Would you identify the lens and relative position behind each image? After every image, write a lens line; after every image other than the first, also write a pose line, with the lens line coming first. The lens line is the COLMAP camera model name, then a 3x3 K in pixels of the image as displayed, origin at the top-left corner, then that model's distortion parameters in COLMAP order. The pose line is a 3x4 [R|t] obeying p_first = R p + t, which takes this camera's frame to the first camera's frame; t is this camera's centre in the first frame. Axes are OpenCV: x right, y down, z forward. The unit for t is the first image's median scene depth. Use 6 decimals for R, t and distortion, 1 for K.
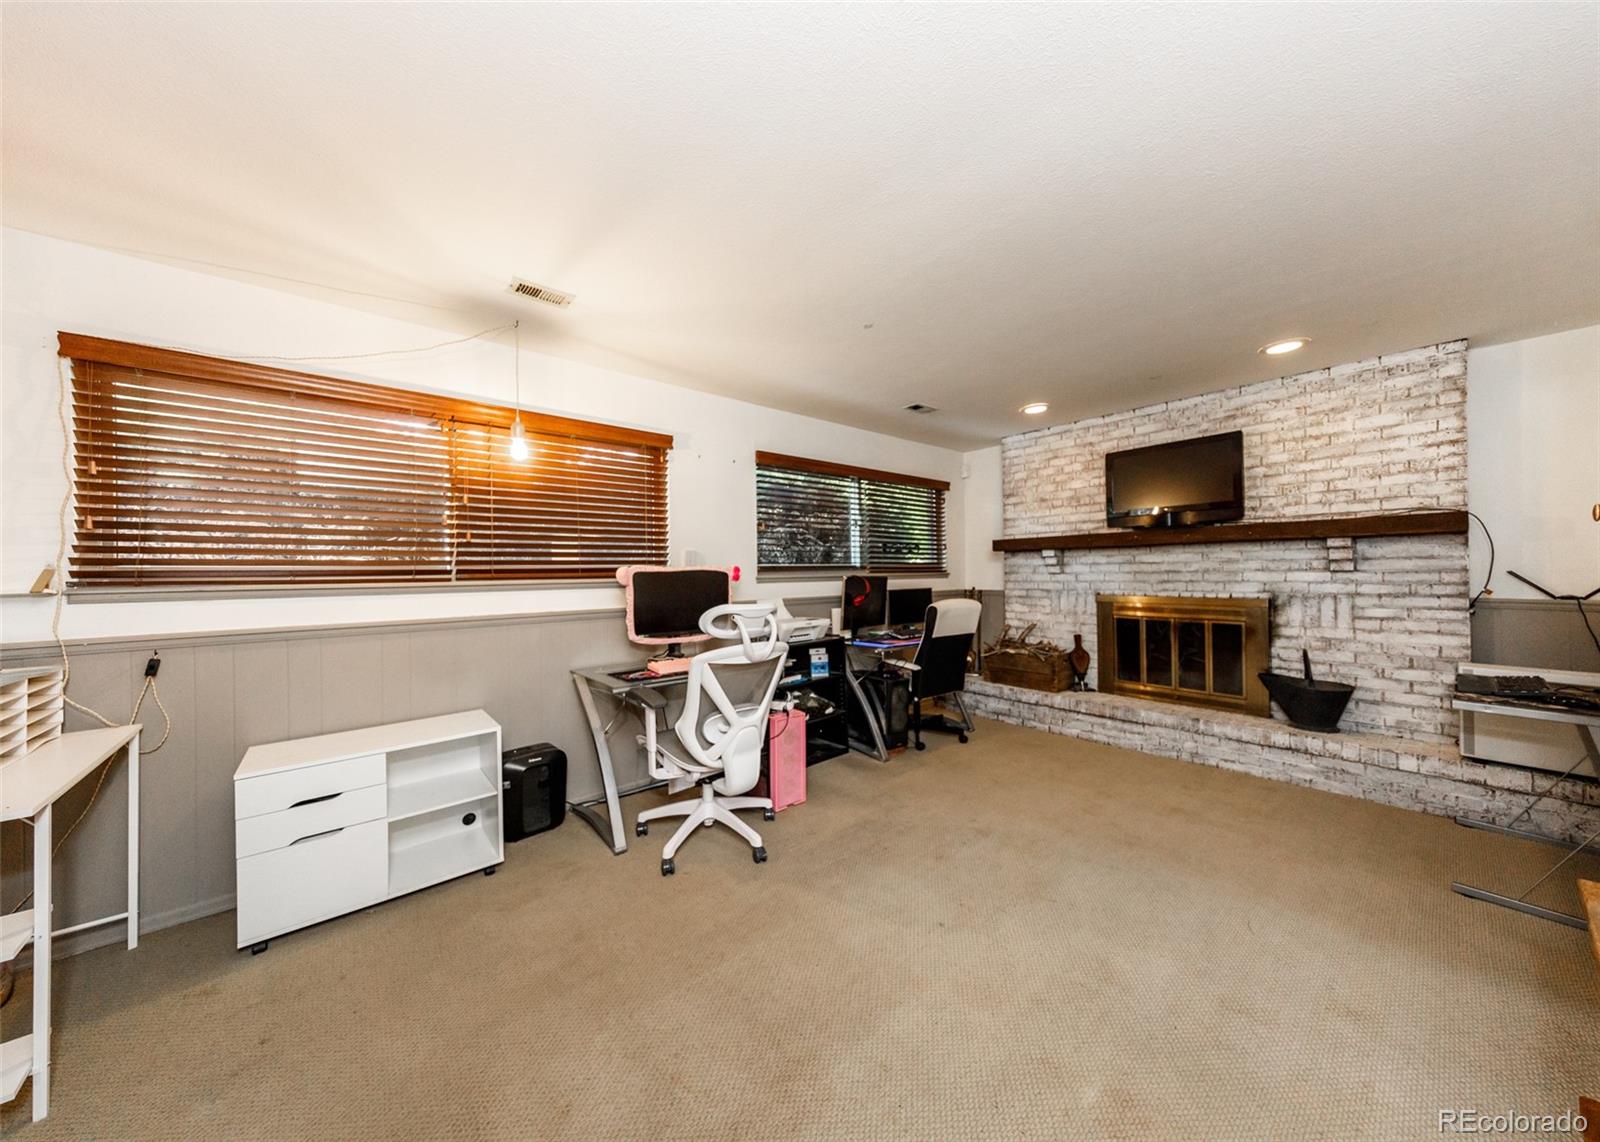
lens RADIAL K [[531.2, 0, 800.0], [0, 531.2, 571.0], [0, 0, 1]] dist [0.000003, 0.000010]
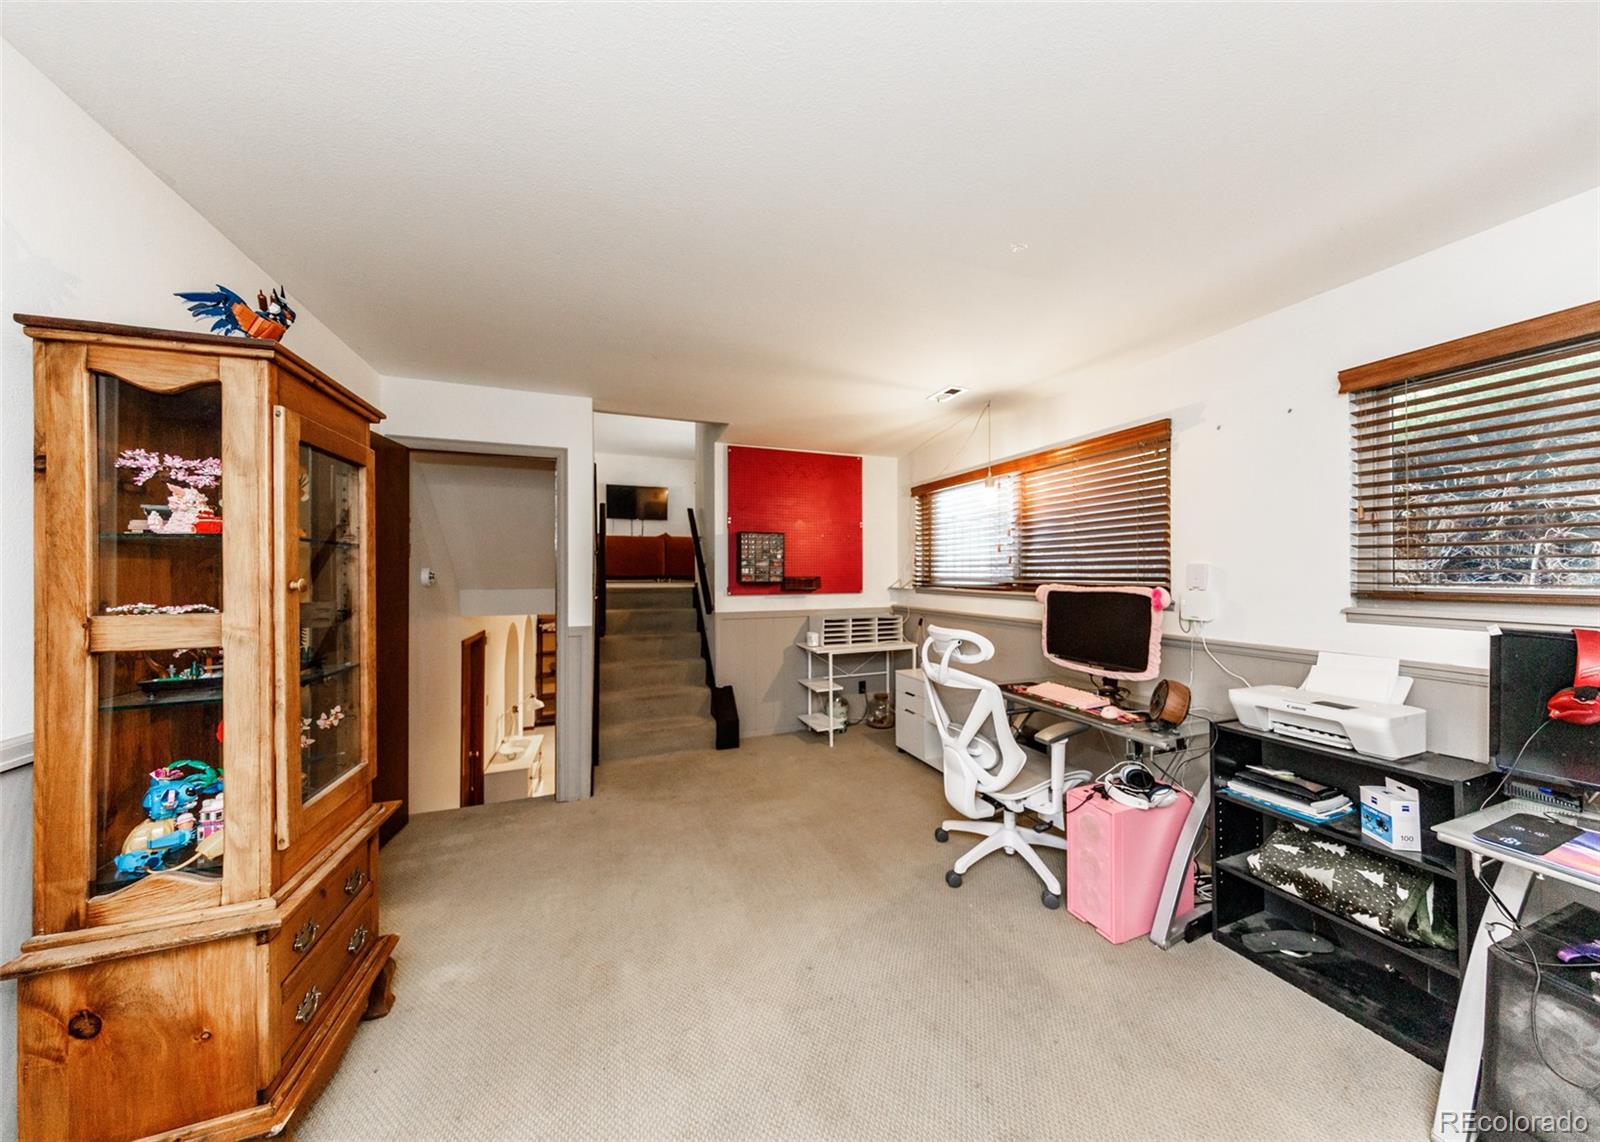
lens RADIAL K [[531.2, 0, 800.0], [0, 531.2, 571.0], [0, 0, 1]] dist [0.000003, 0.000010]
pose [[-0.348470, -0.005118, -0.937306, 0.807696], [-0.019468, 0.999809, 0.001779, -0.021844], [0.937118, 0.018868, -0.348503, 0.916852]]
